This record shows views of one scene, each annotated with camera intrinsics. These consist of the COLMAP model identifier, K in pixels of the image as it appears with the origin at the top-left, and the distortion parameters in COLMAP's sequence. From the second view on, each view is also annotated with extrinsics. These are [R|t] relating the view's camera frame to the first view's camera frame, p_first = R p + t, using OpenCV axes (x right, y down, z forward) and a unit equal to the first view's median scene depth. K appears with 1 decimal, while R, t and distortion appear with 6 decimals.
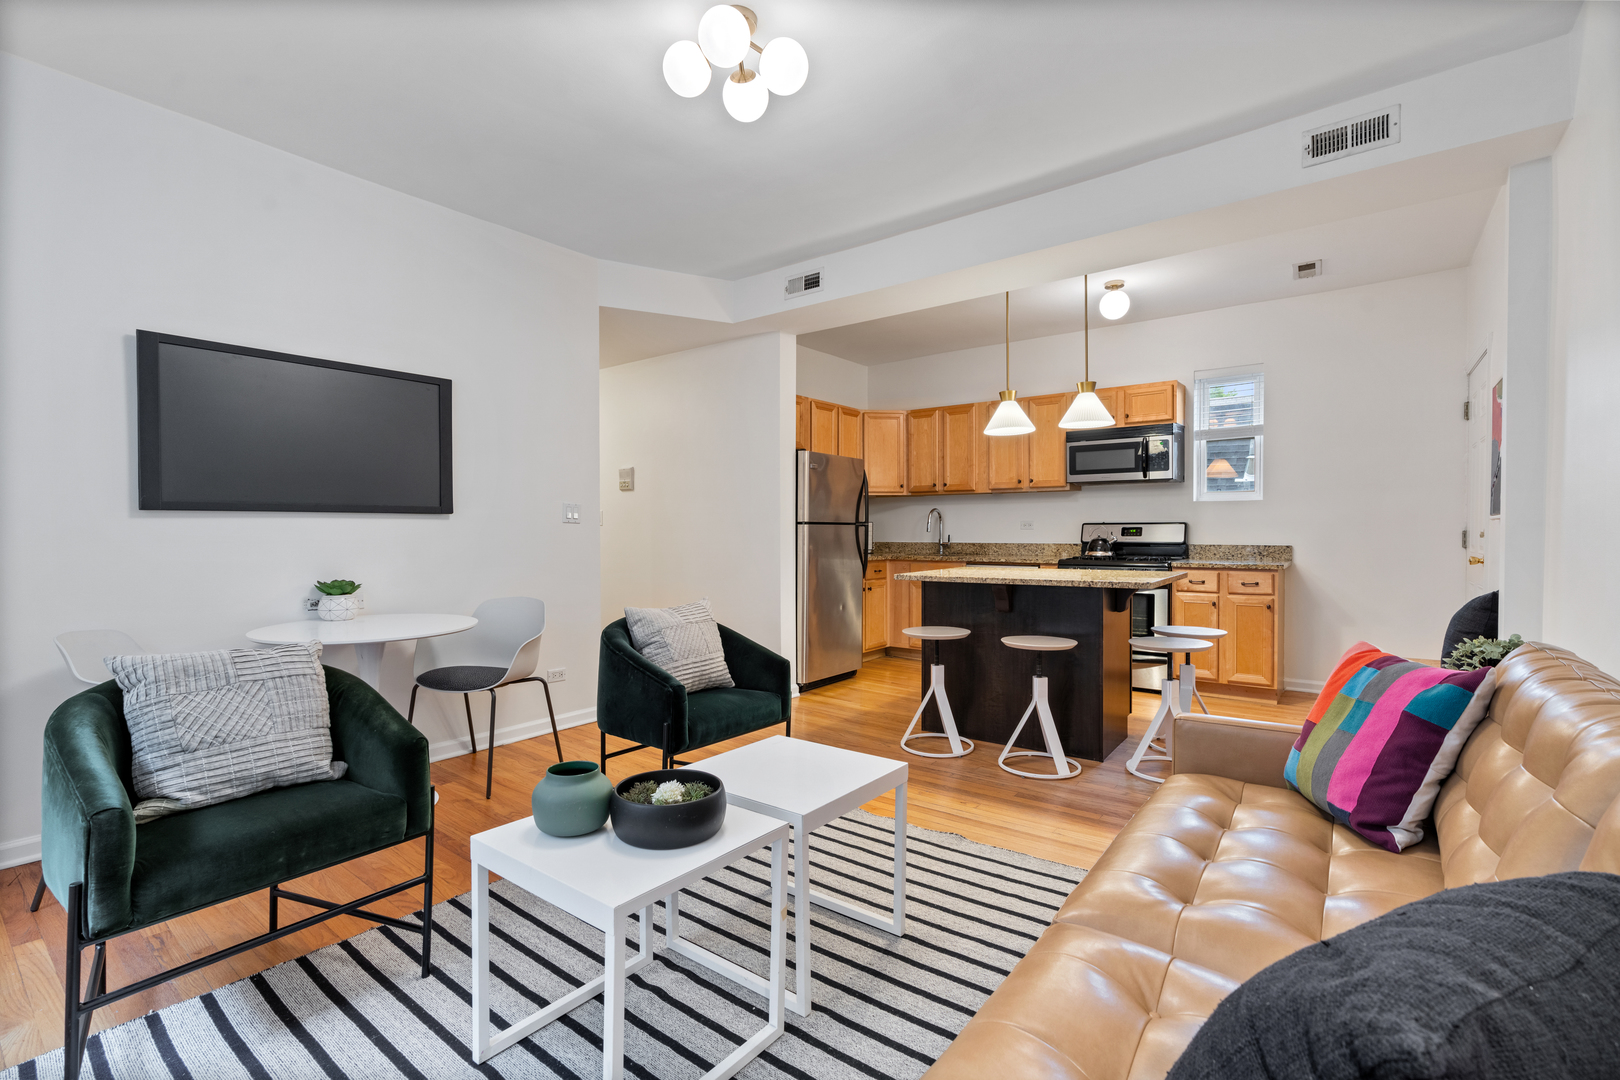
lens RADIAL K [[731.7, 0, 802.4], [0, 731.7, 542.7], [0, 0, 1]] dist [-0.005091, 0.000054]
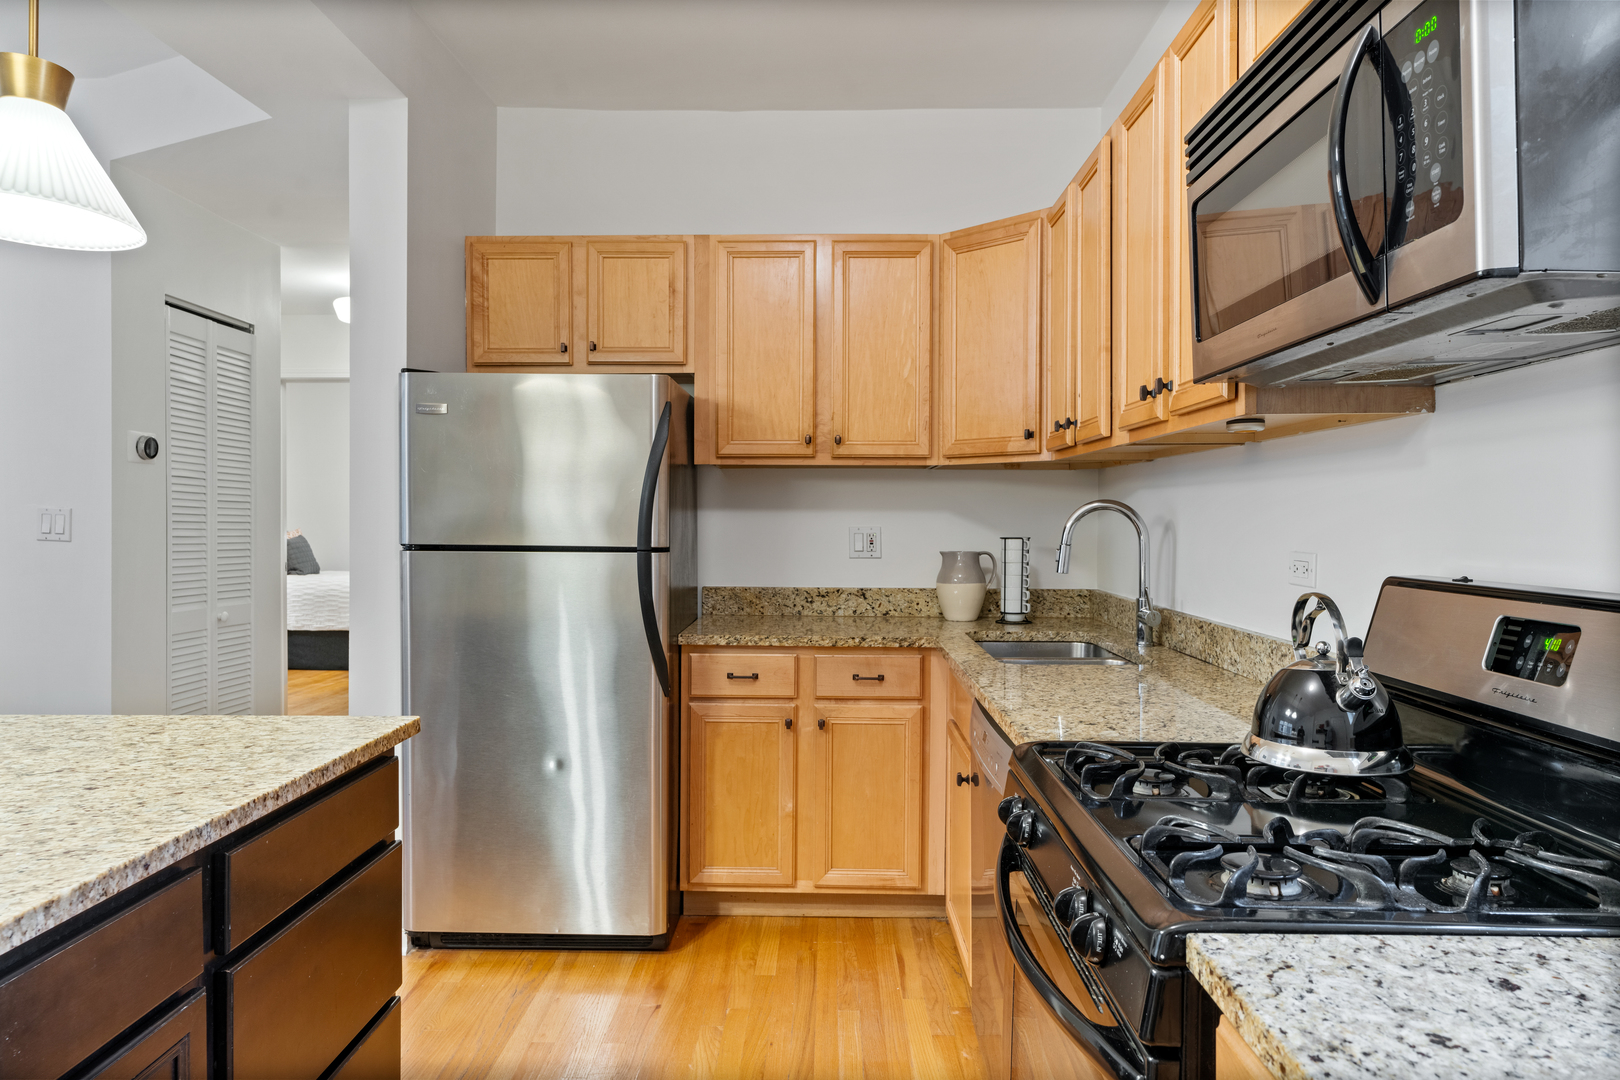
lens RADIAL K [[1017.4, 0, 813.7], [0, 1017.4, 534.9], [0, 0, 1]] dist [0.001886, -0.002280]
pose [[0.599576, 0.020118, -0.800065, 0.555721], [-0.020376, 0.999744, 0.009869, -0.040820], [0.800059, 0.010385, 0.599832, 0.777618]]
